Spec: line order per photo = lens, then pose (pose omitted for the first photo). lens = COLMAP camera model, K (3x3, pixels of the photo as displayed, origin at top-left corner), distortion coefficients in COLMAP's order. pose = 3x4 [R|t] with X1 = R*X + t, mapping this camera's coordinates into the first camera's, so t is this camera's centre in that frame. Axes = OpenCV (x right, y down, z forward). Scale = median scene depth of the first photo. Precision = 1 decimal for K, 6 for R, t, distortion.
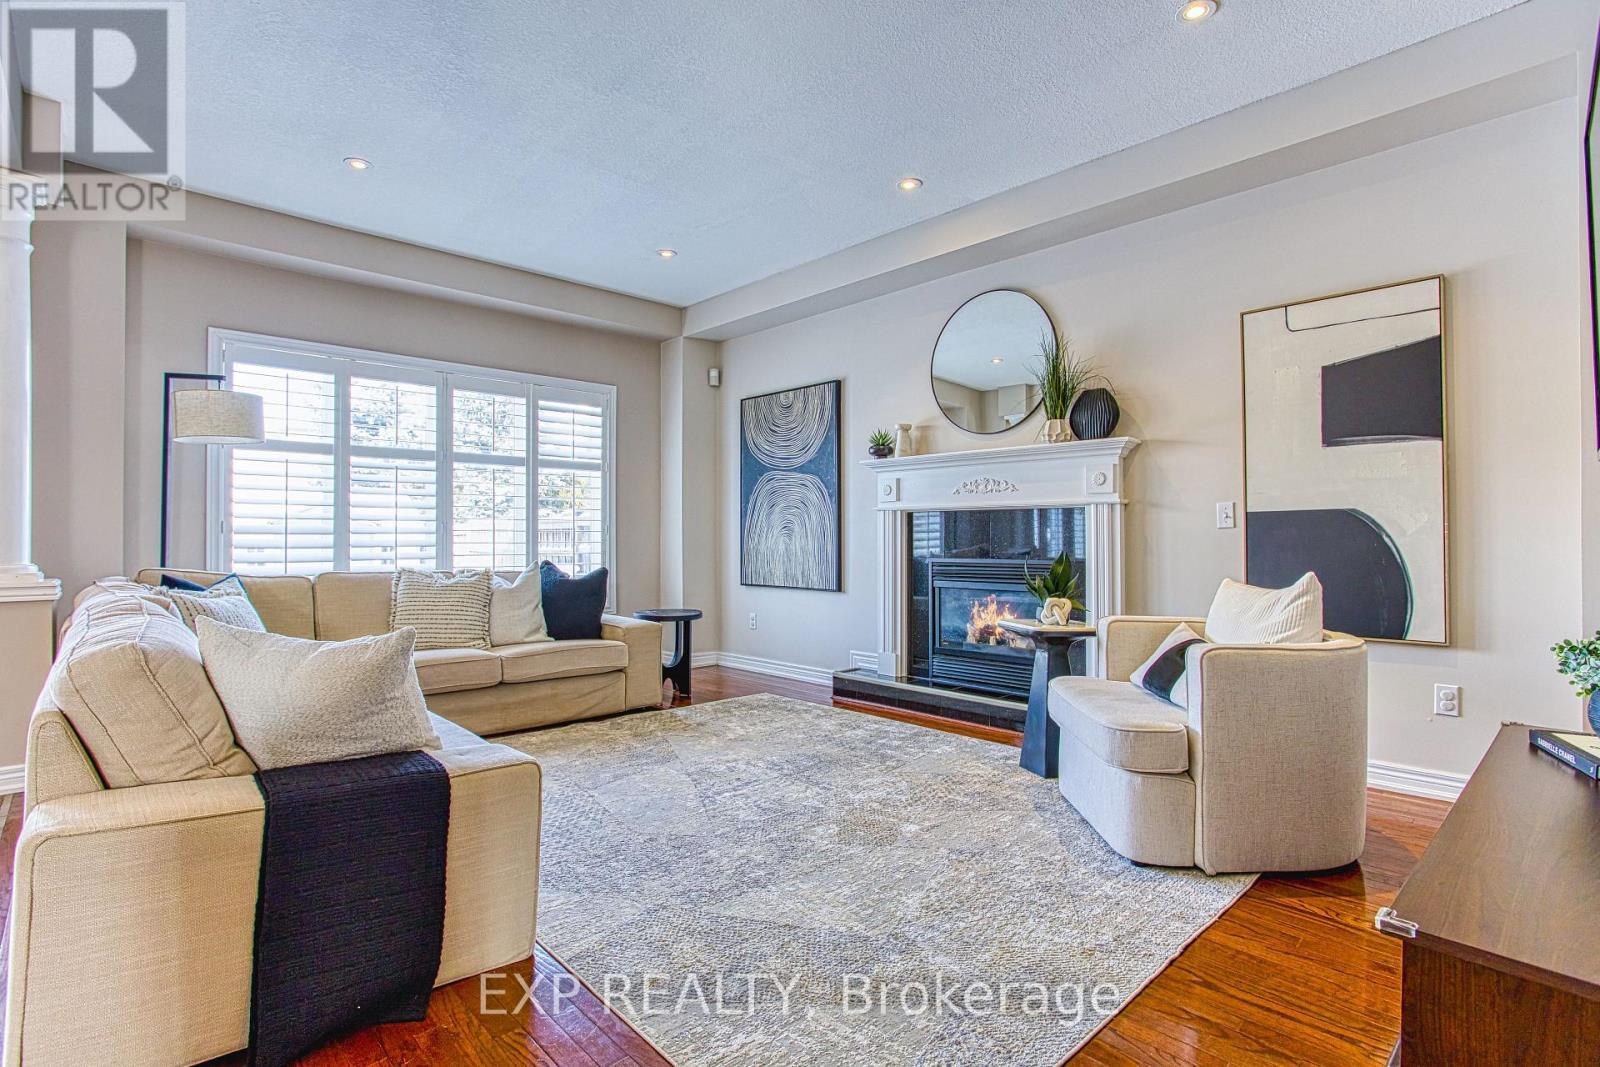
lens RADIAL K [[774.9, 0, 795.0], [0, 774.9, 539.2], [0, 0, 1]] dist [-0.040272, 0.008314]
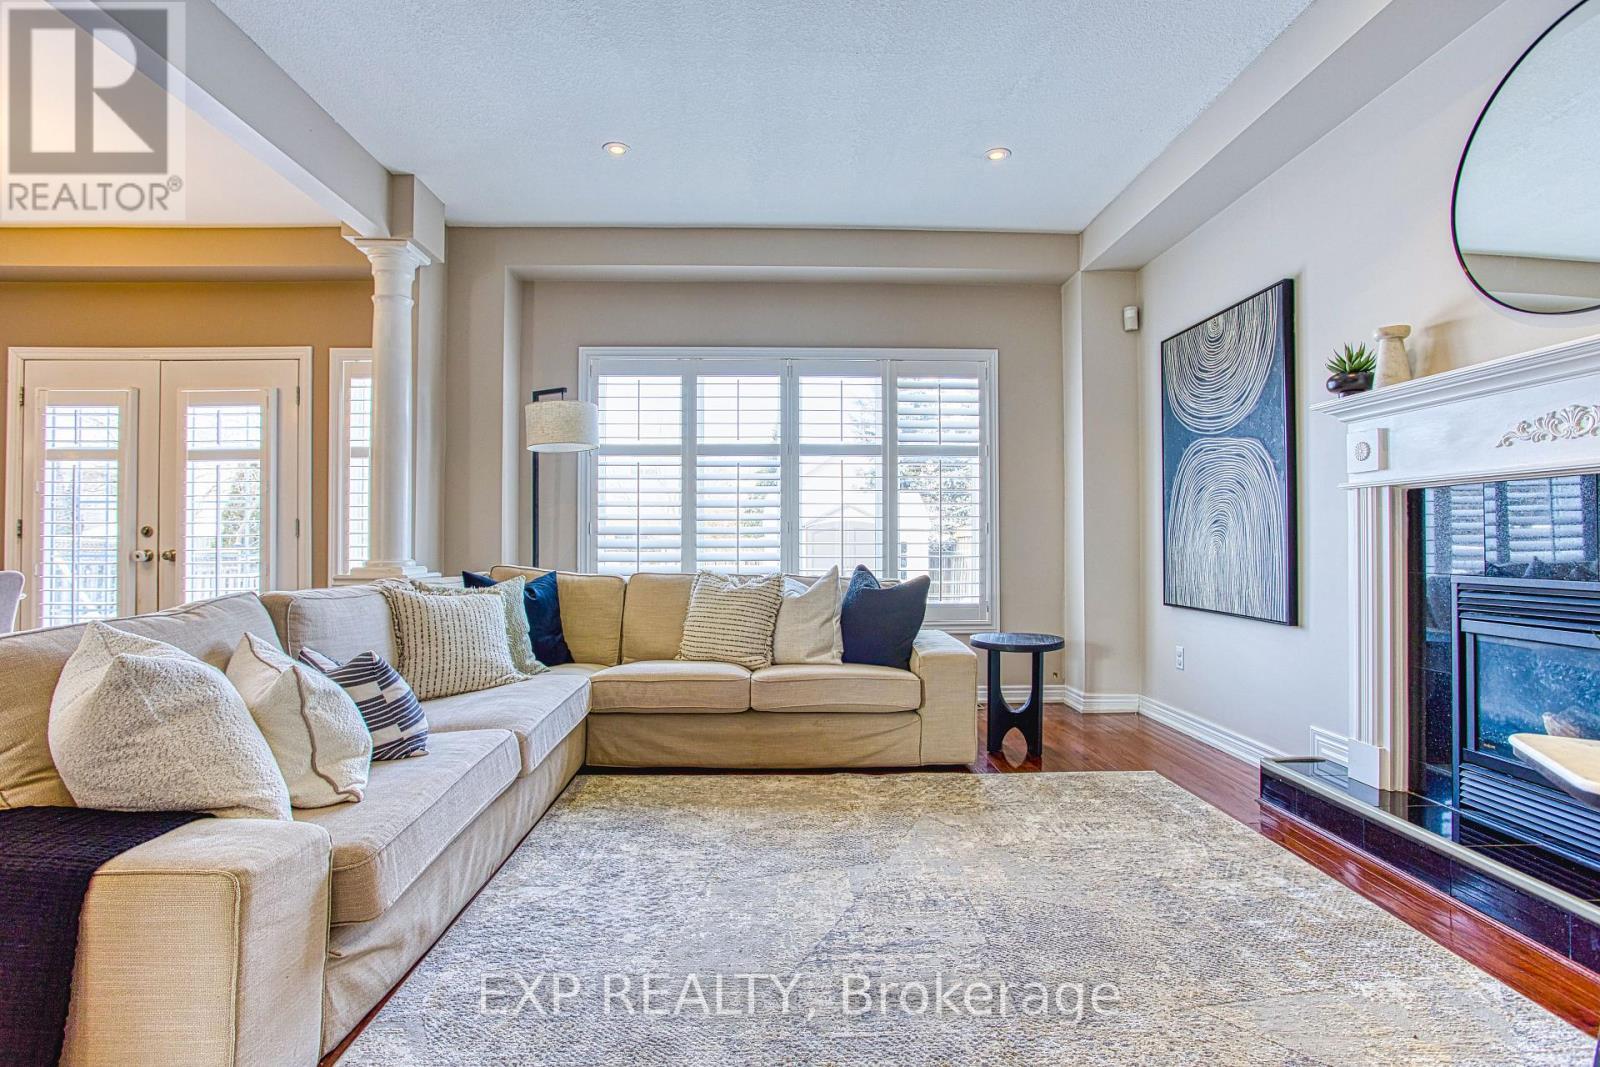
lens RADIAL K [[774.9, 0, 801.2], [0, 774.9, 532.1], [0, 0, 1]] dist [-0.040272, 0.008314]
pose [[0.750934, -0.006916, -0.660341, 0.175038], [-0.001081, 0.999931, -0.011703, 0.001687], [0.660377, 0.009502, 0.750874, 0.319186]]
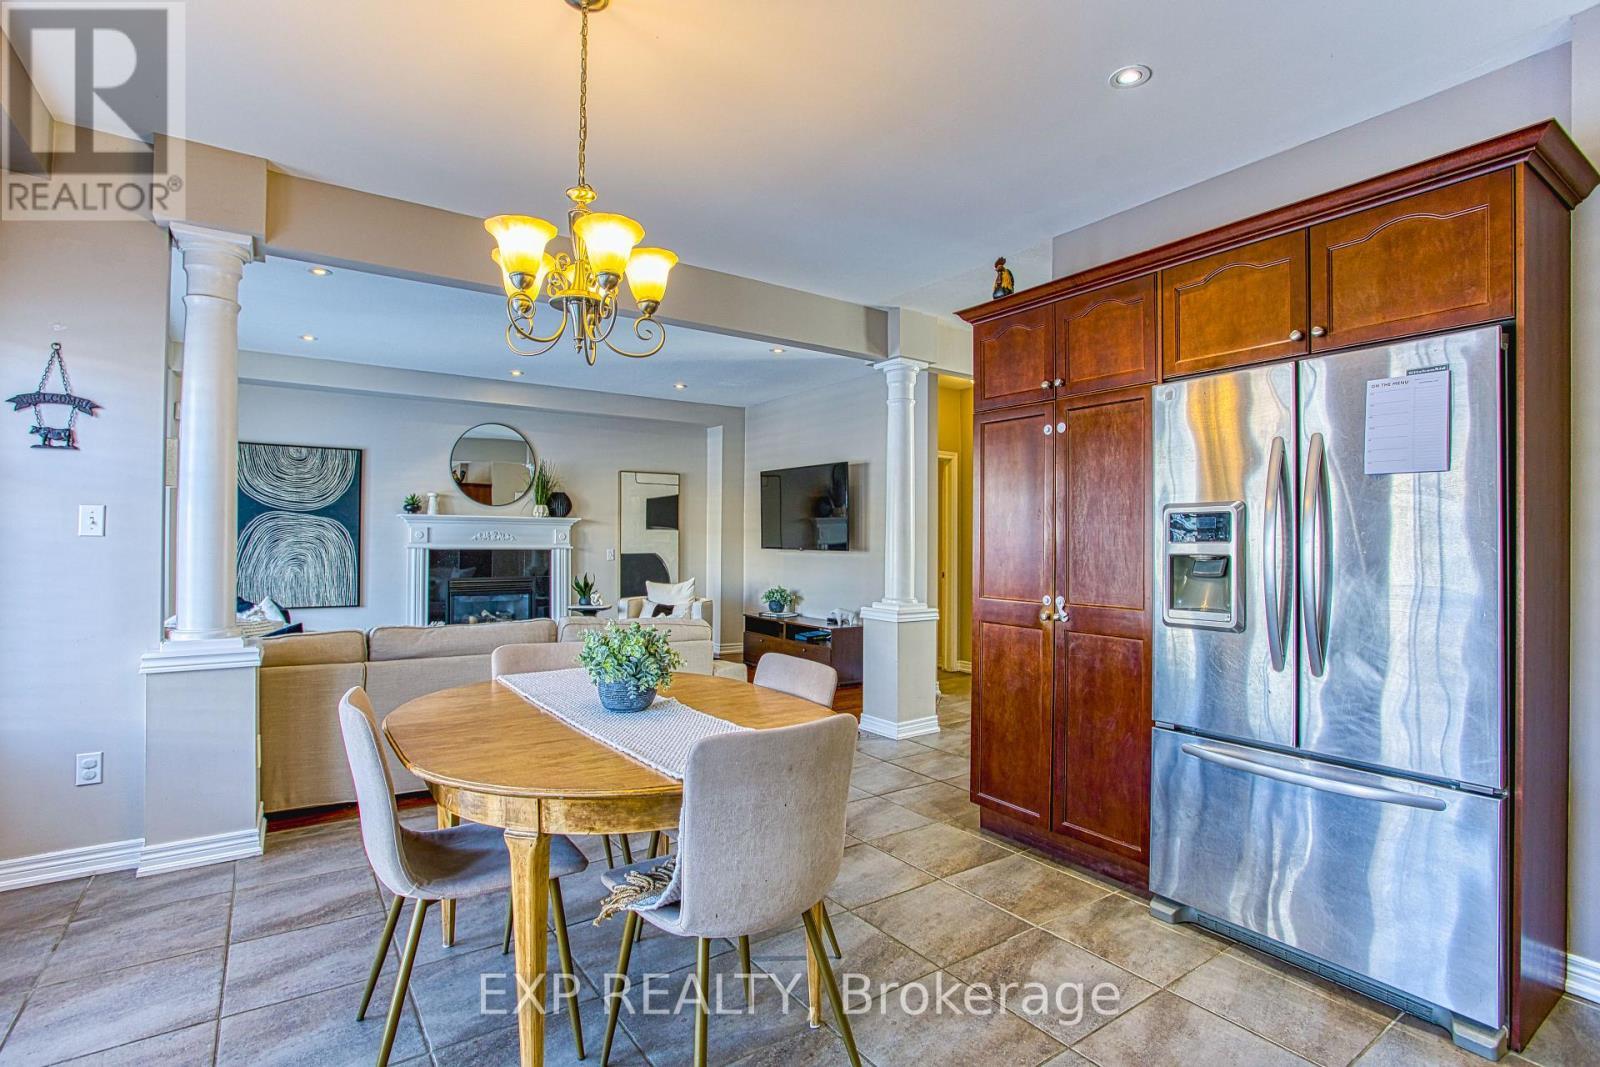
lens RADIAL K [[774.9, 0, 796.0], [0, 774.9, 538.0], [0, 0, 1]] dist [-0.040272, 0.008314]
pose [[0.154387, 0.010300, 0.987957, -1.225123], [-0.004472, 0.999943, -0.009726, -0.045543], [-0.988000, -0.002917, 0.154424, 0.049667]]
